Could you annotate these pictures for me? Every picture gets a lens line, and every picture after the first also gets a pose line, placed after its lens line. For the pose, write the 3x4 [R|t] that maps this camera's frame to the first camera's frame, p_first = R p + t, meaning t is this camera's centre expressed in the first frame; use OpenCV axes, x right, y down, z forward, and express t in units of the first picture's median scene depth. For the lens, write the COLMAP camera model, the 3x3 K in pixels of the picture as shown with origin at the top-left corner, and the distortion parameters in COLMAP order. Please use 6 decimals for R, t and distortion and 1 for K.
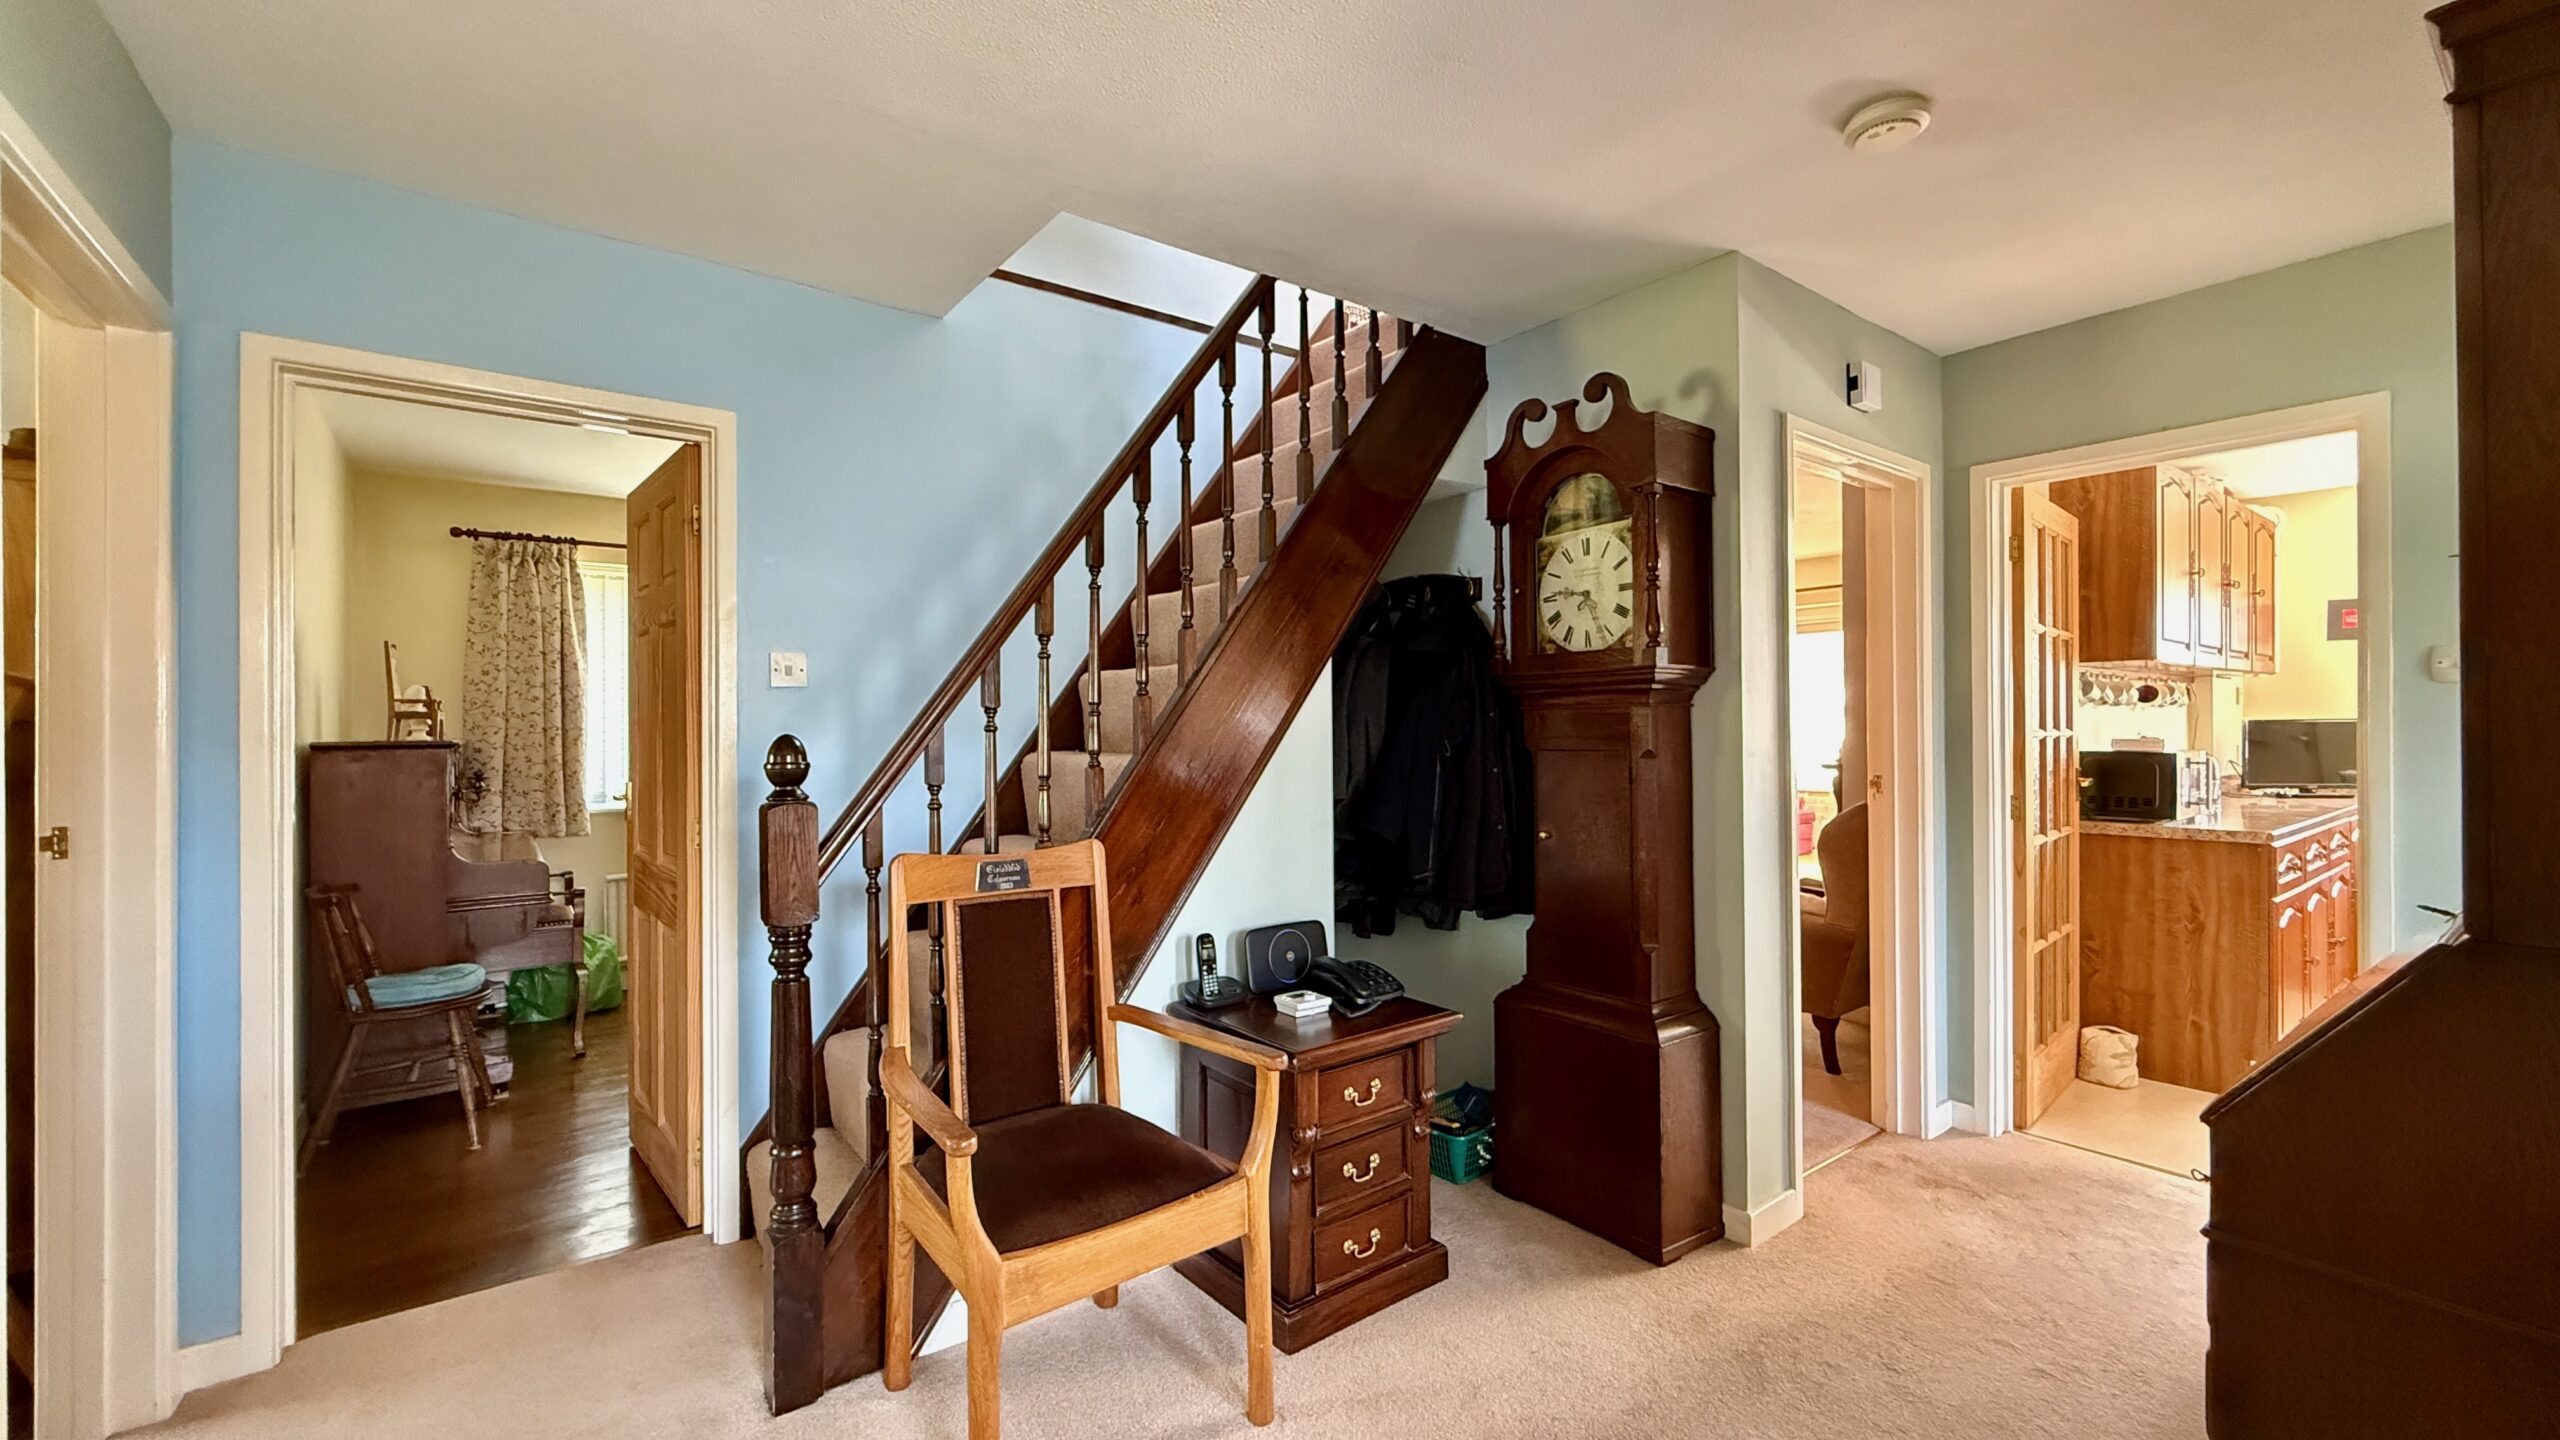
lens RADIAL K [[1018.3, 0, 1288.9], [0, 1018.3, 734.2], [0, 0, 1]] dist [-0.000193, 0.000283]
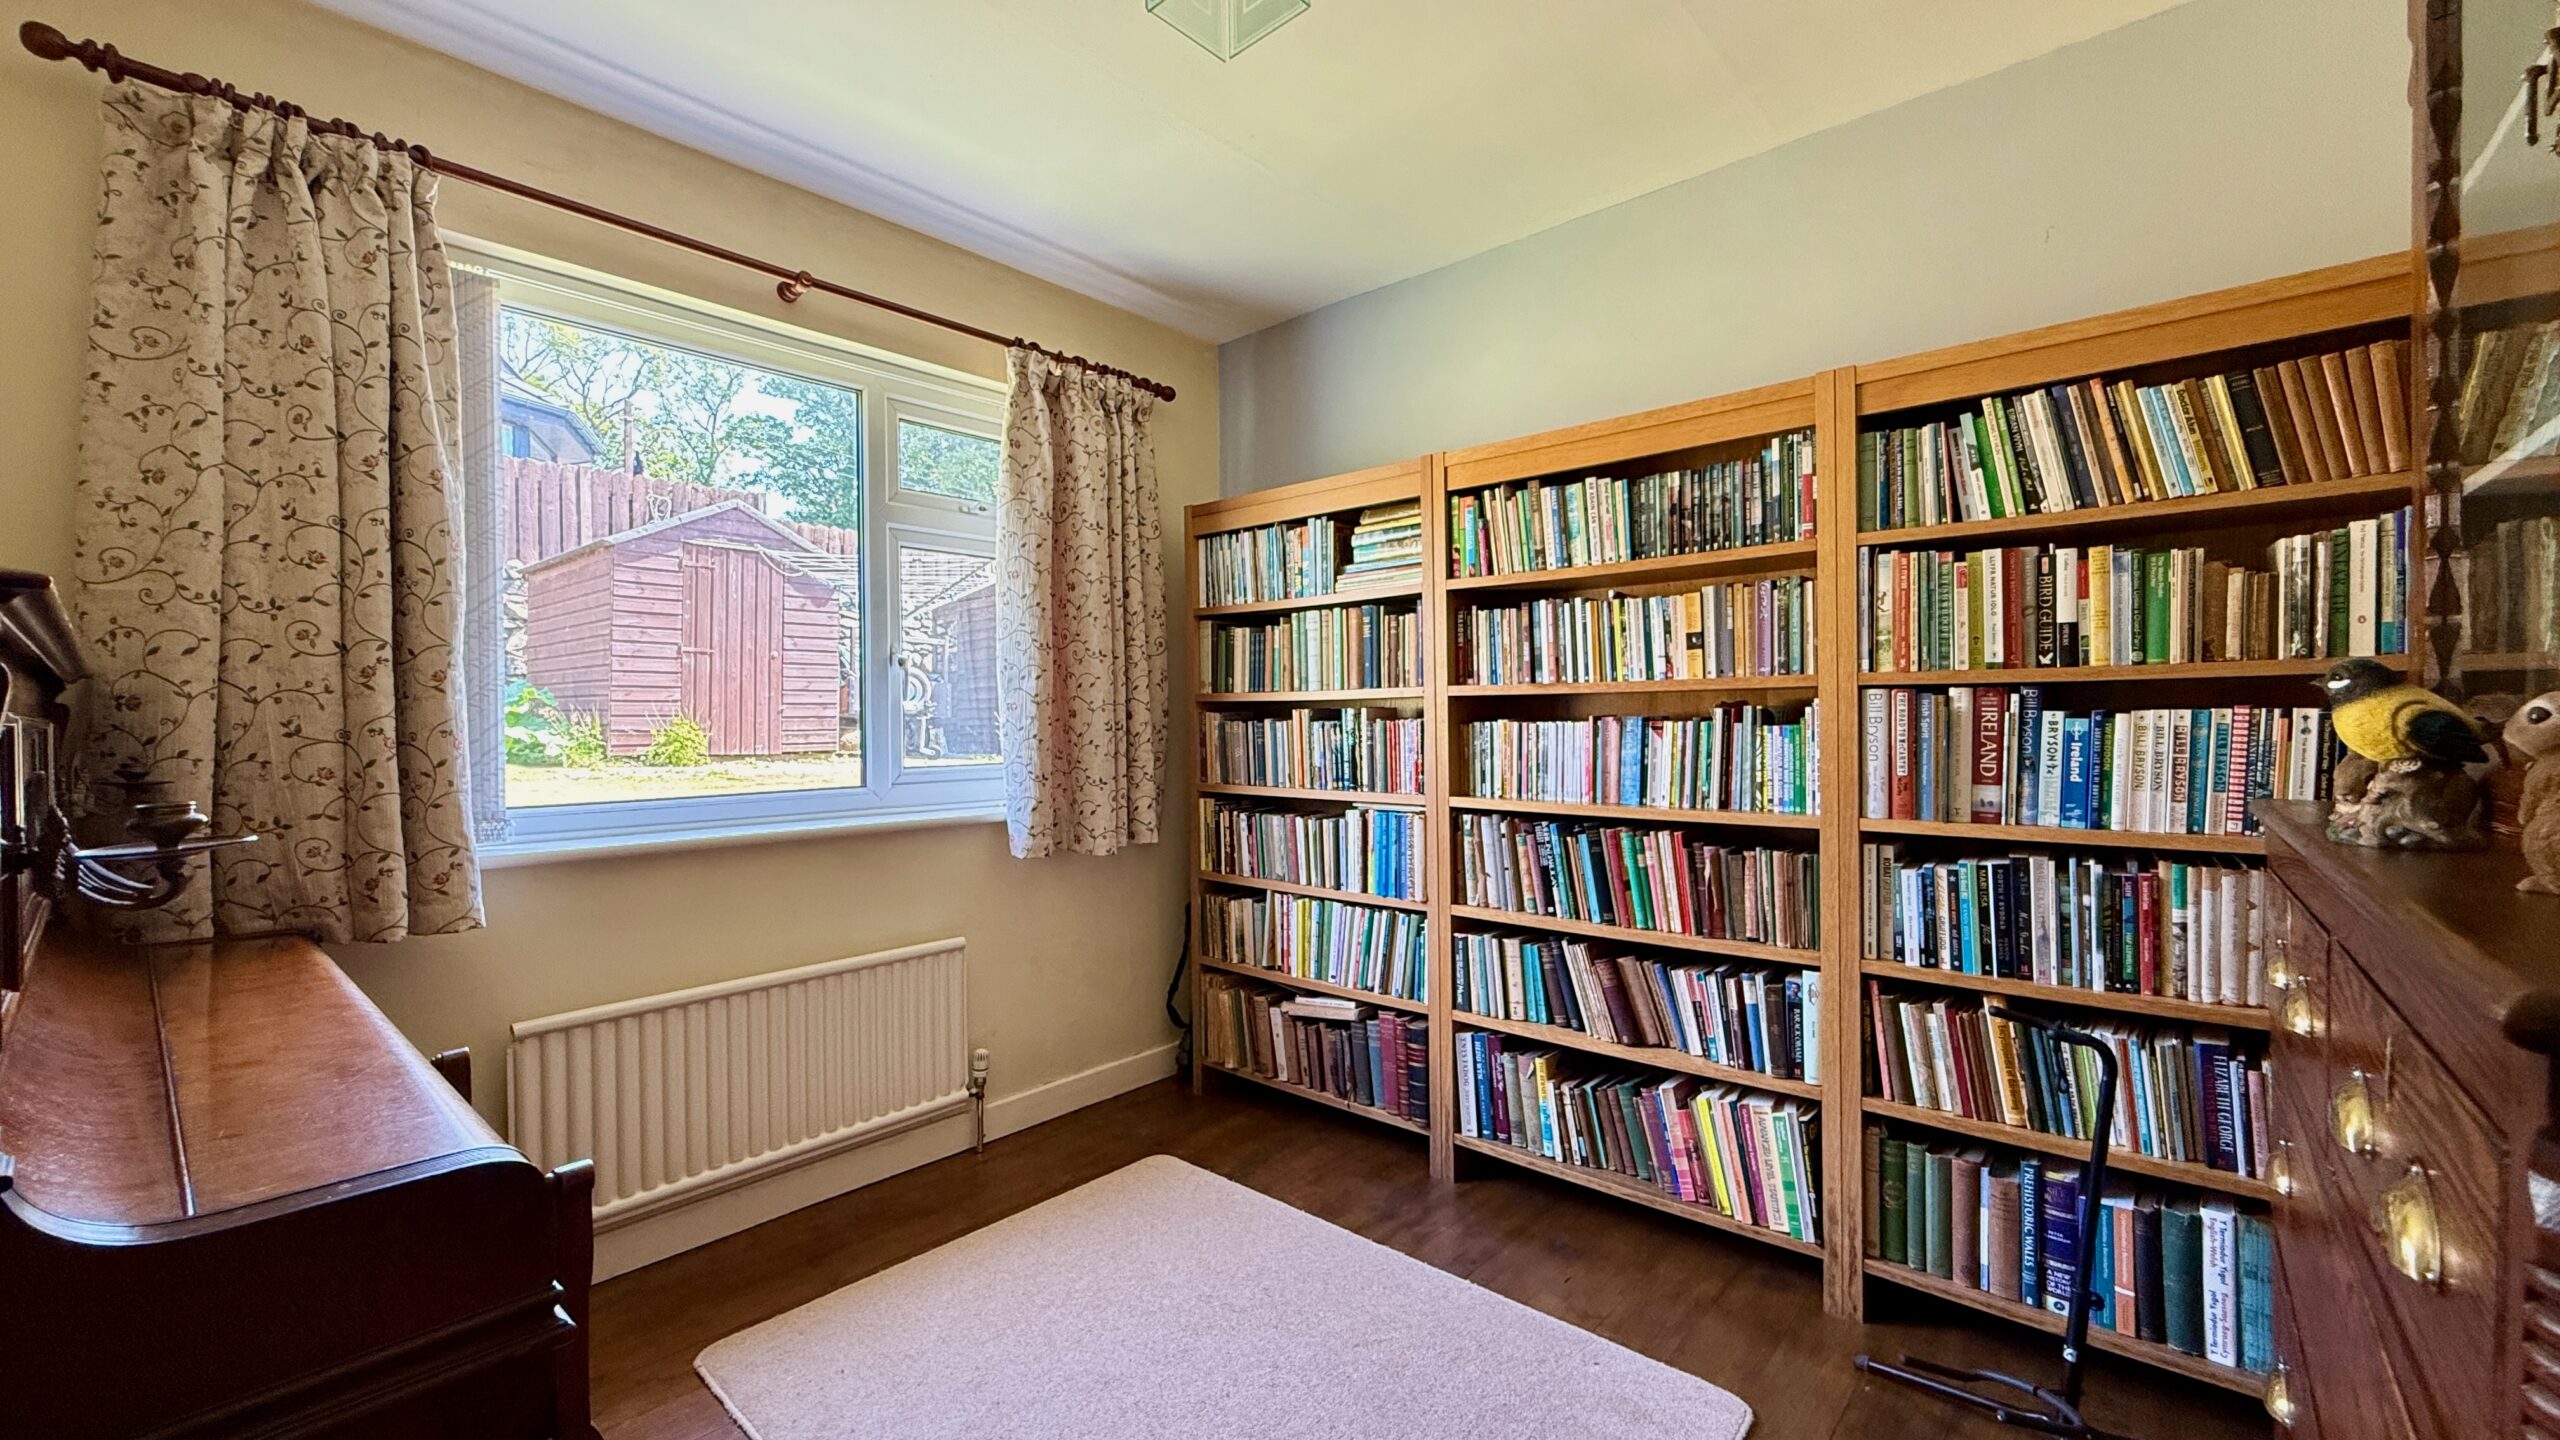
lens RADIAL K [[1018.3, 0, 1269.4], [0, 1018.3, 712.8], [0, 0, 1]] dist [-0.000193, 0.000283]
pose [[0.980277, -0.000683, 0.197627, -0.480665], [0.000148, 0.999996, 0.002725, 0.018097], [-0.197628, -0.002642, 0.980273, 0.580849]]
